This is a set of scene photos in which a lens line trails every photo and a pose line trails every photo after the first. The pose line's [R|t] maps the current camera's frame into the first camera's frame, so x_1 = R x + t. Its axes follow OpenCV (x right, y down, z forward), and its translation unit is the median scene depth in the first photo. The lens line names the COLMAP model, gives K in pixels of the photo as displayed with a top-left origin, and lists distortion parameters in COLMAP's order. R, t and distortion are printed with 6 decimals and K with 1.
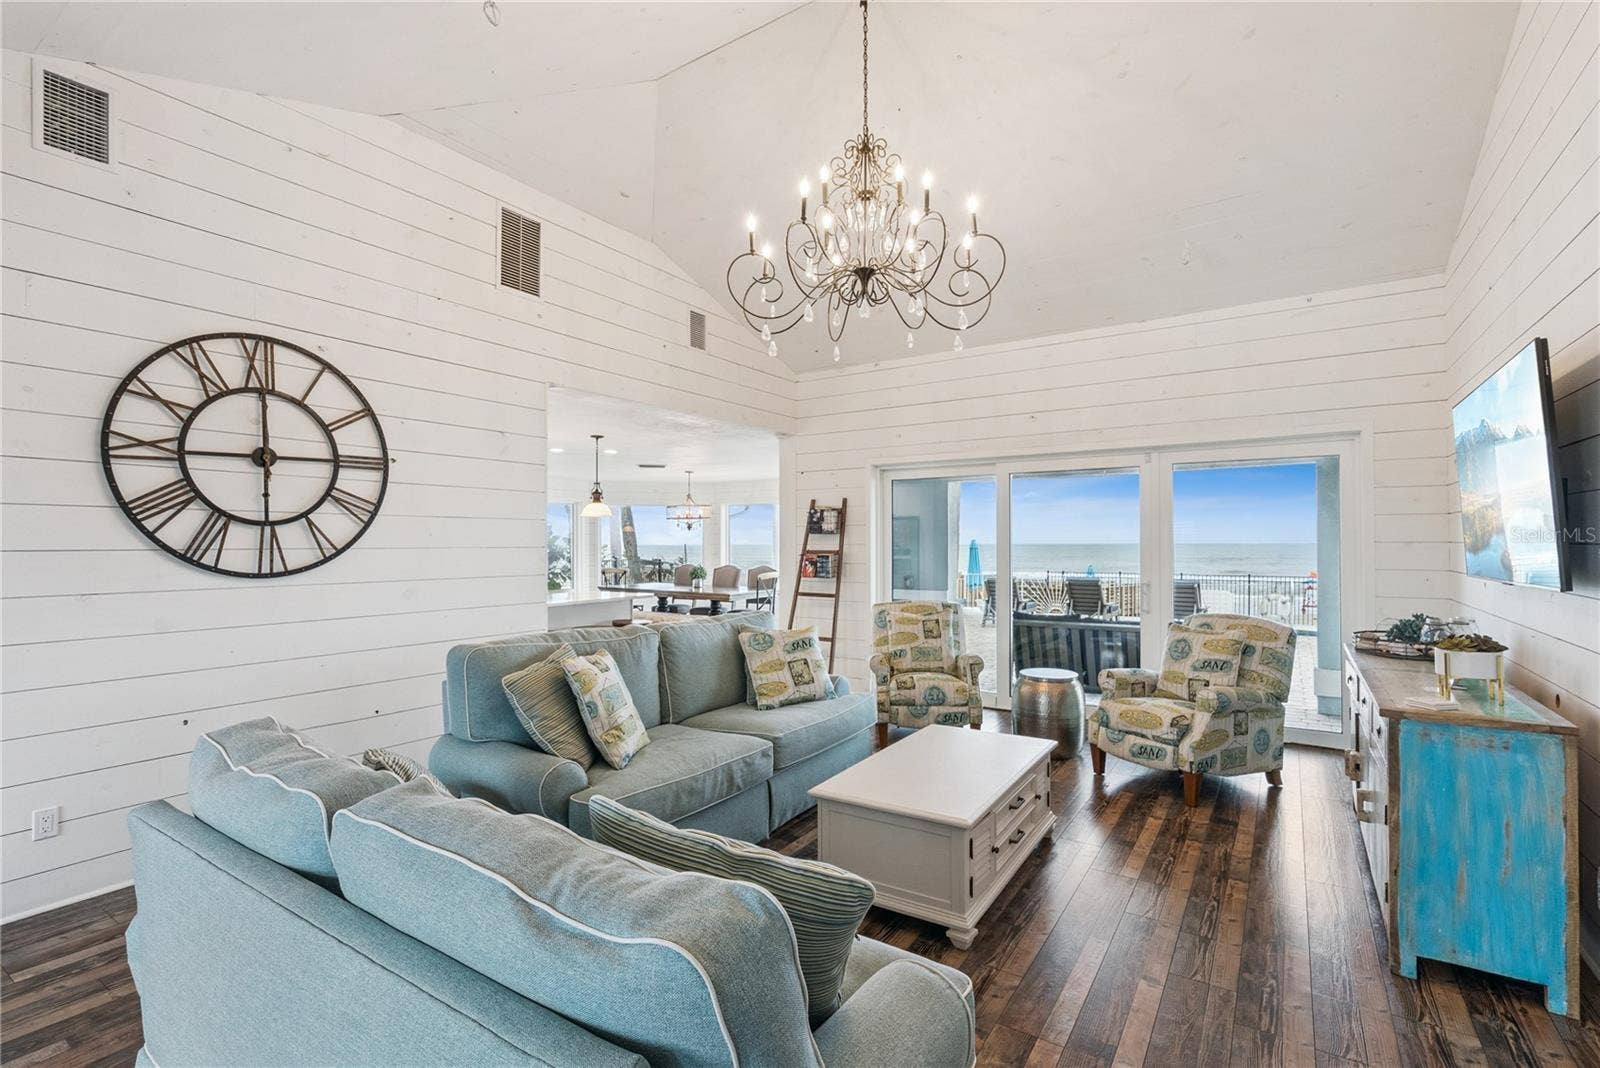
lens RADIAL K [[727.5, 0, 802.3], [0, 727.5, 539.5], [0, 0, 1]] dist [-0.002961, -0.000151]
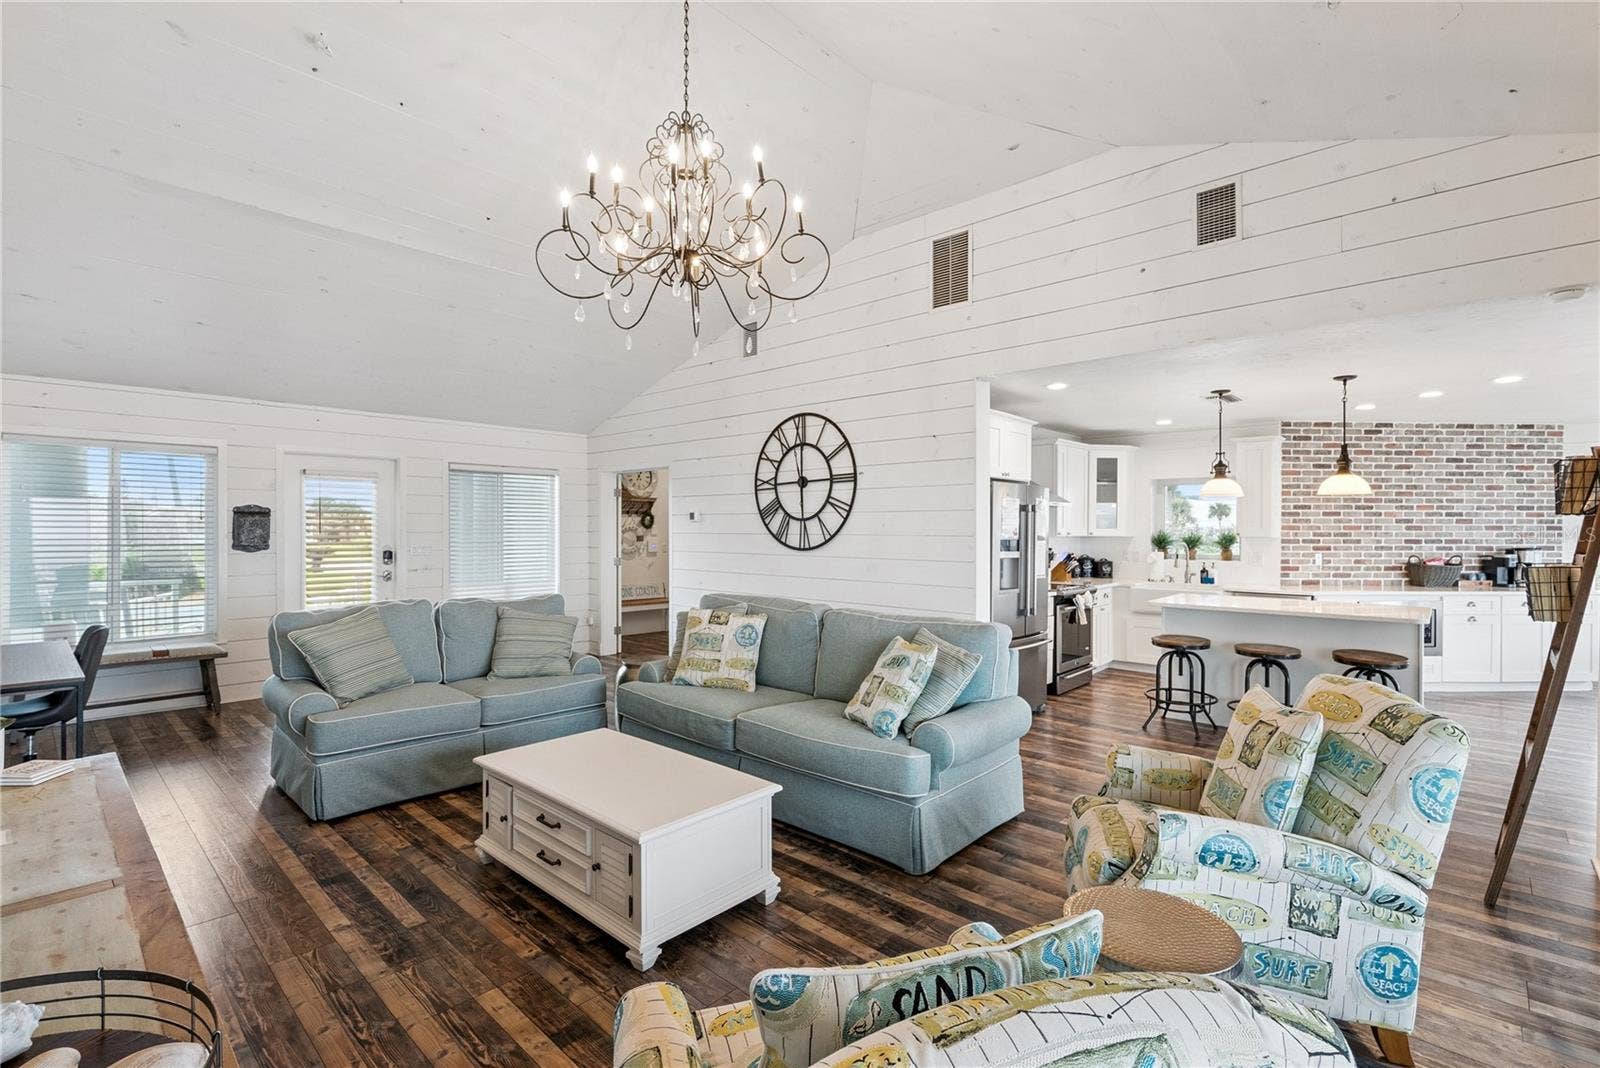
lens RADIAL K [[727.5, 0, 801.3], [0, 727.5, 530.3], [0, 0, 1]] dist [-0.002961, -0.000151]
pose [[-0.160924, 0.005578, -0.986951, 0.969099], [0.002015, 0.999984, 0.005323, -0.005755], [0.986965, -0.001133, -0.160932, 1.241112]]
